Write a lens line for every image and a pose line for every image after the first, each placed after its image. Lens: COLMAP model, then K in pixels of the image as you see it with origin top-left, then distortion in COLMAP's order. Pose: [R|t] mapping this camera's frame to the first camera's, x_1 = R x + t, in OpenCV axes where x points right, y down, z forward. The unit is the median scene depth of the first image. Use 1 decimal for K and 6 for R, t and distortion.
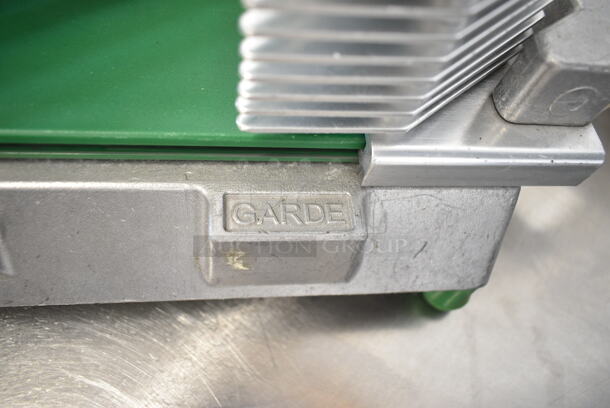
lens RADIAL K [[451.4, 0, 305.0], [0, 451.4, 204.0], [0, 0, 1]] dist [-0.000845, -0.000236]
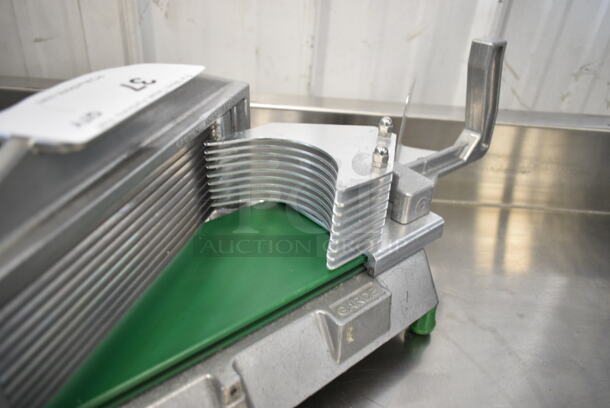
lens RADIAL K [[451.4, 0, 305.0], [0, 451.4, 204.0], [0, 0, 1]] dist [-0.000845, -0.000236]
pose [[0.810804, -0.380579, 0.444699, -0.965494], [0.541003, 0.777272, -0.321193, 0.205357], [-0.223413, 0.501007, 0.836109, -0.888022]]
